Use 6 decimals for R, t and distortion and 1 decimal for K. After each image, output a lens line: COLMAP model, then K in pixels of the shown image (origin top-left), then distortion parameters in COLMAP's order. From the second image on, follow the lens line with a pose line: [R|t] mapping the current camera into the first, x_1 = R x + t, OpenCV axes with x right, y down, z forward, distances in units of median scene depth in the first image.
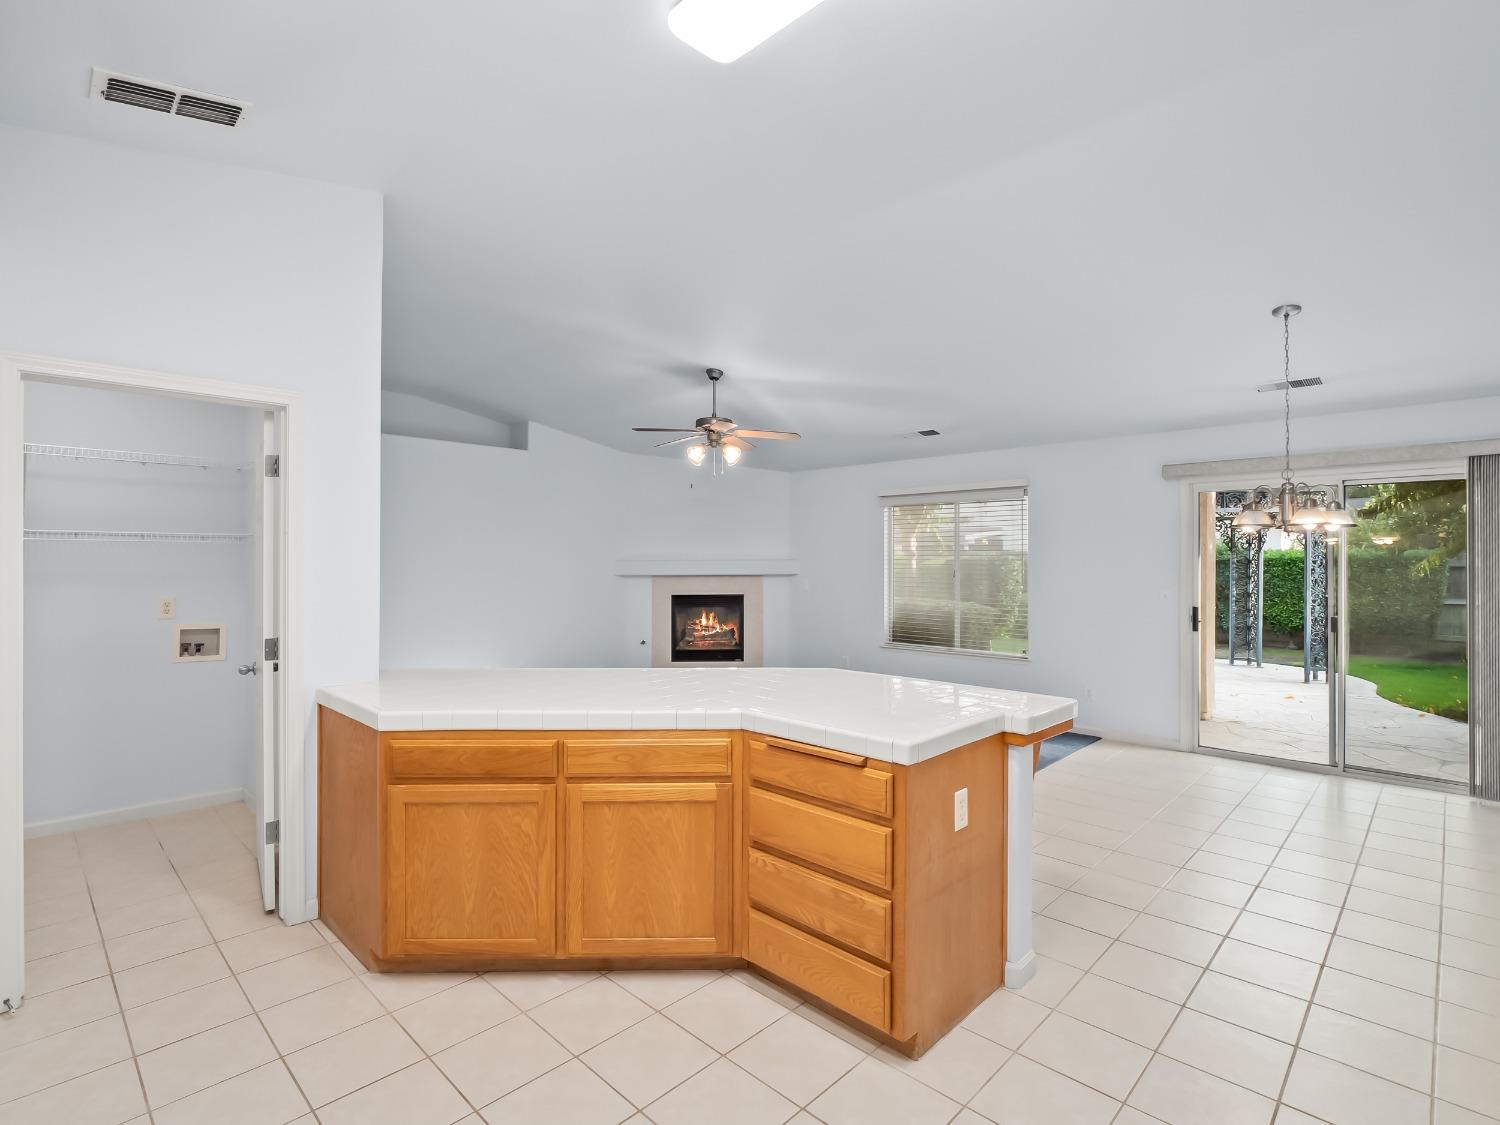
lens RADIAL K [[736.1, 0, 739.1], [0, 736.1, 566.5], [0, 0, 1]] dist [-0.003616, -0.003777]
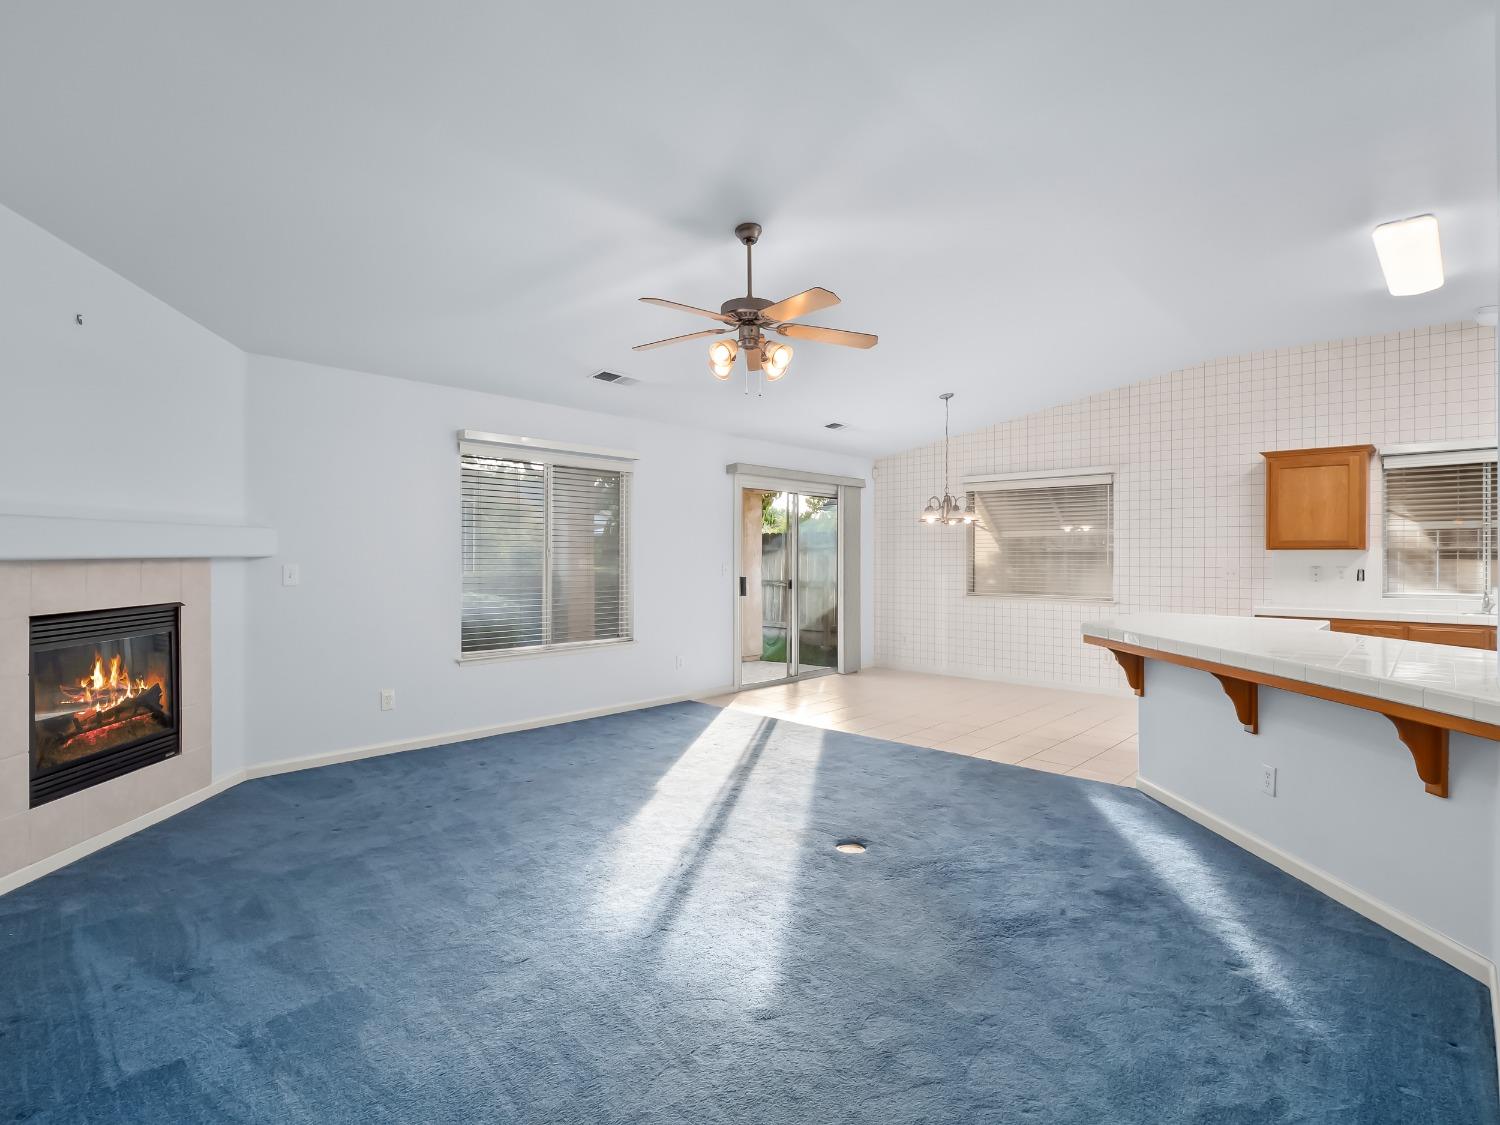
lens RADIAL K [[803.9, 0, 741.2], [0, 803.9, 561.8], [0, 0, 1]] dist [-0.003376, -0.000300]
pose [[-0.031837, -0.010606, 0.999437, -1.170940], [0.007820, 0.999910, 0.010860, 0.026899], [-0.999462, 0.008161, -0.031751, 1.654895]]
